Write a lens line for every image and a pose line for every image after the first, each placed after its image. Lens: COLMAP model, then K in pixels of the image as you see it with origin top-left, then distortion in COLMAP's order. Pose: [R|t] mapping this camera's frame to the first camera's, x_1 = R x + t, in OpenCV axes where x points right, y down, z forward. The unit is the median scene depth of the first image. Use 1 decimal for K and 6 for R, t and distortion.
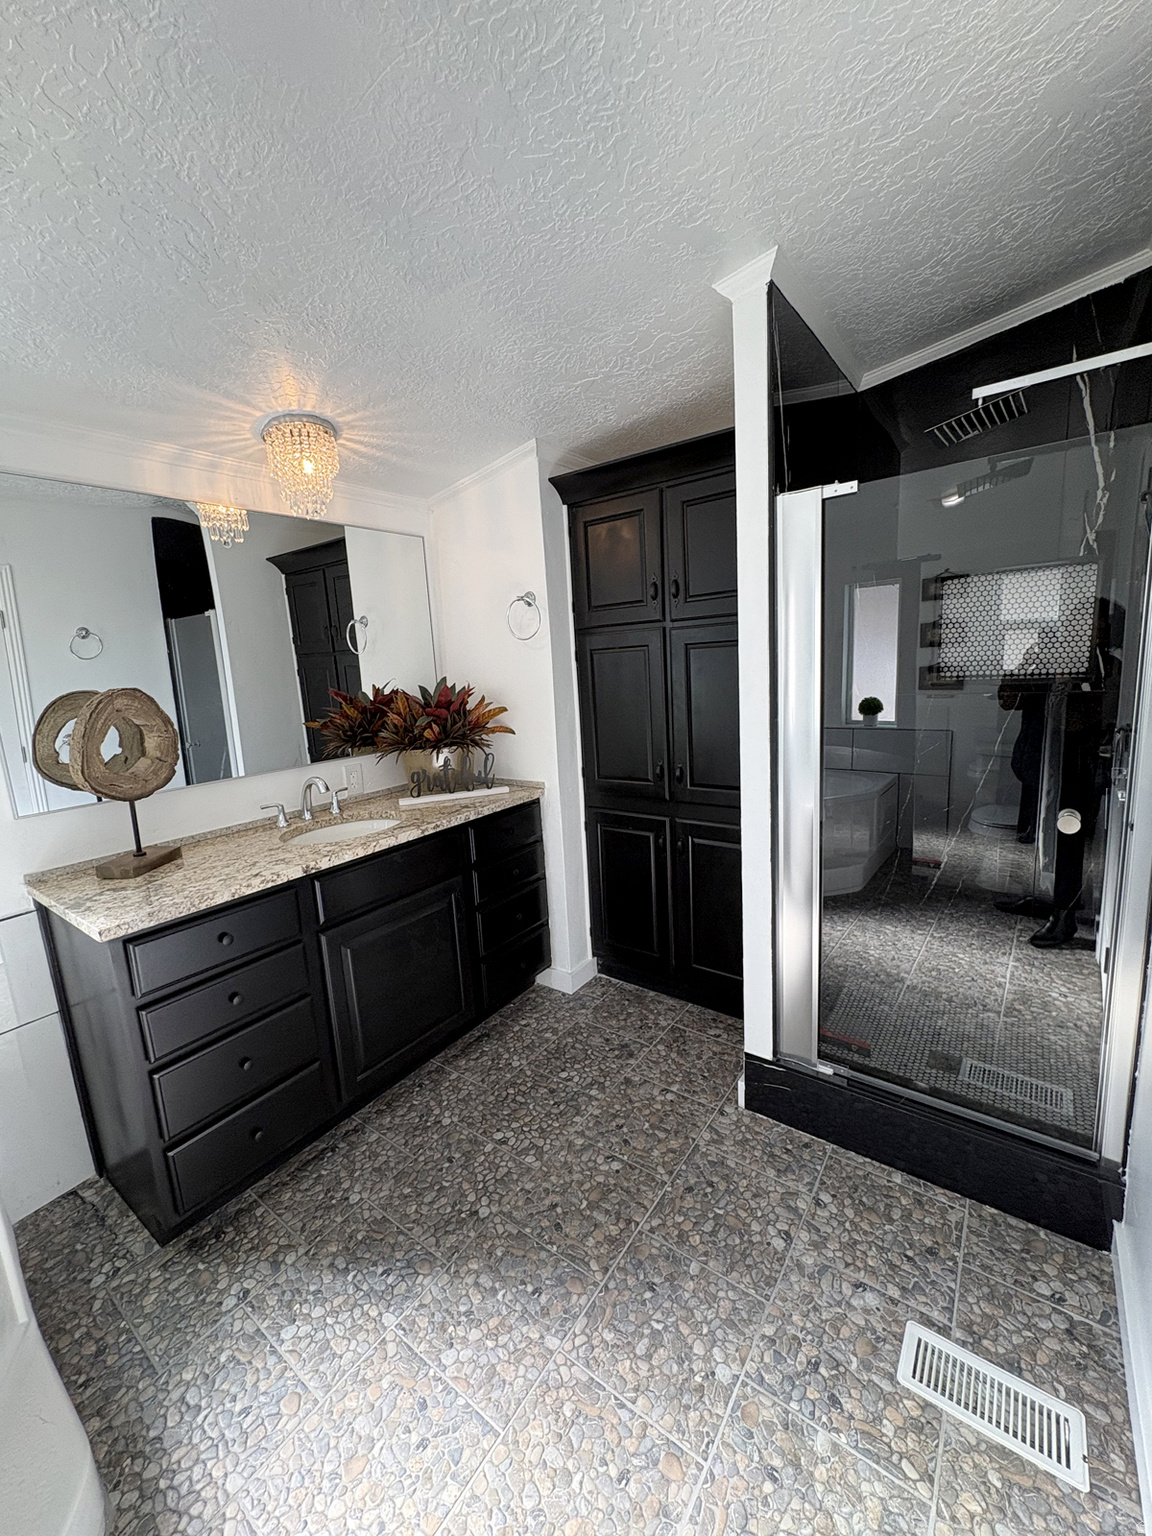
lens RADIAL K [[608.0, 0, 574.1], [0, 608.0, 763.2], [0, 0, 1]] dist [0.000349, -0.000806]
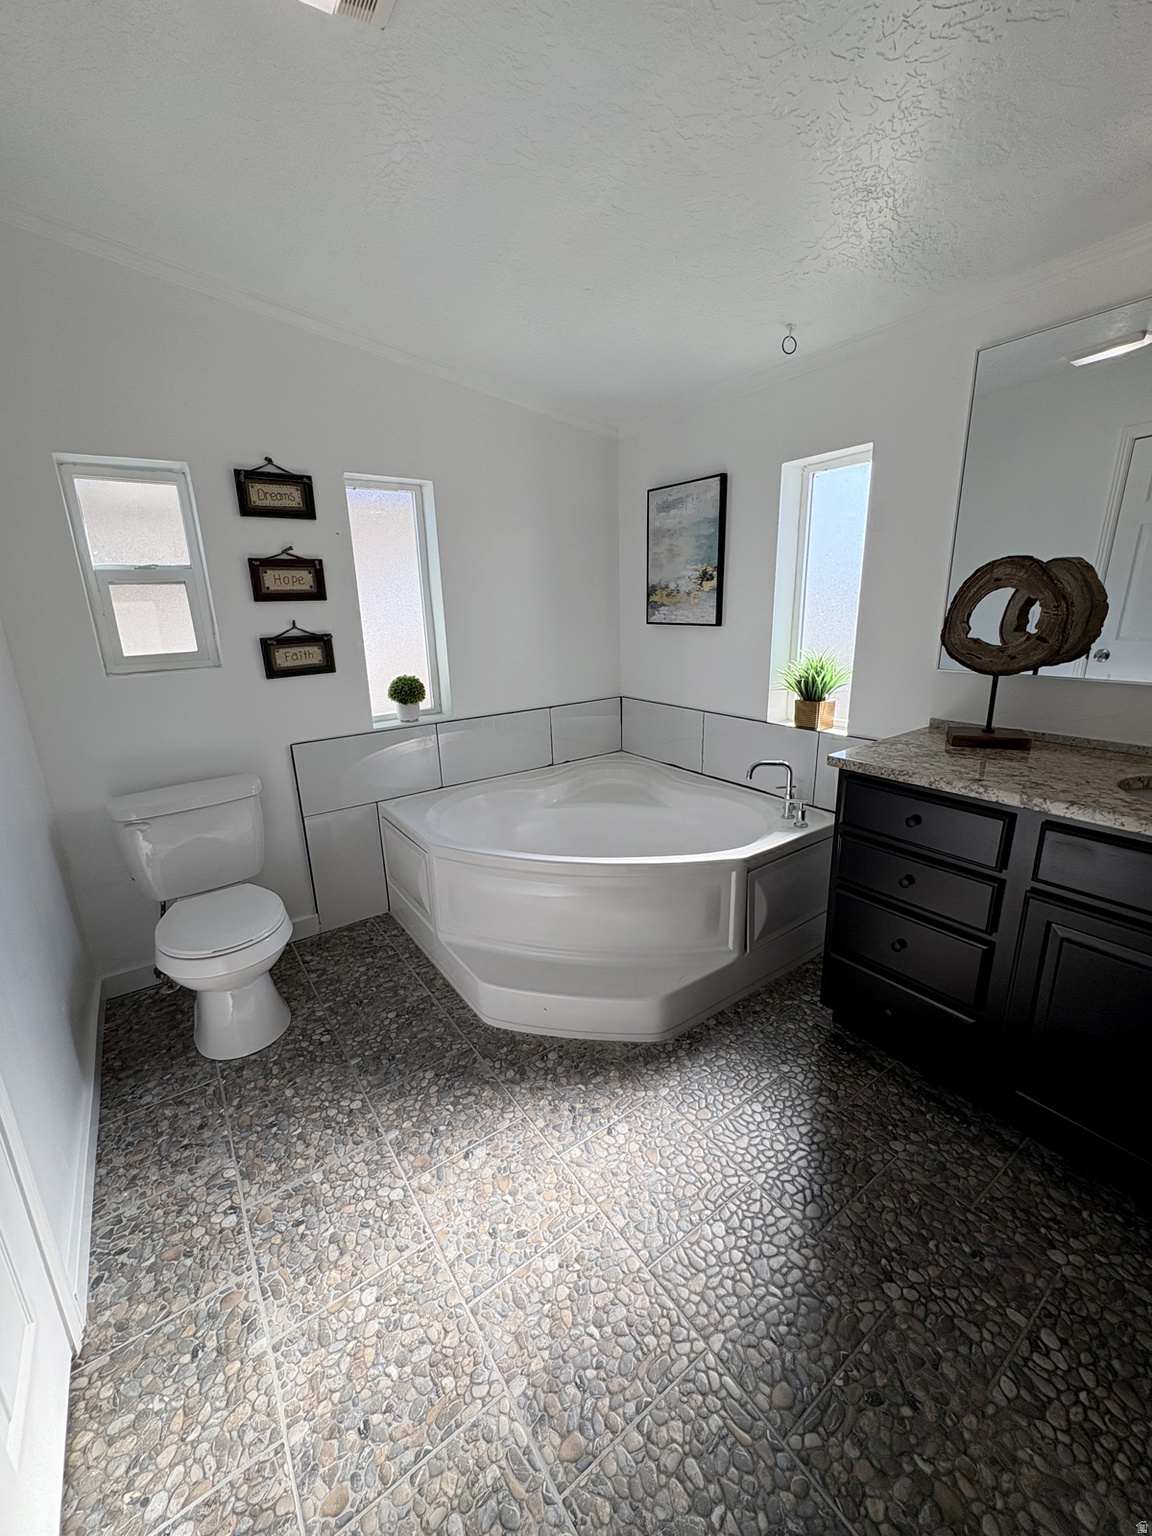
lens RADIAL K [[608.0, 0, 574.2], [0, 608.0, 762.4], [0, 0, 1]] dist [0.000349, -0.000806]
pose [[-0.309584, 0.311236, -0.898493, 0.442980], [-0.116375, 0.925410, 0.360658, -0.089428], [0.943724, 0.216216, -0.250272, 0.674229]]
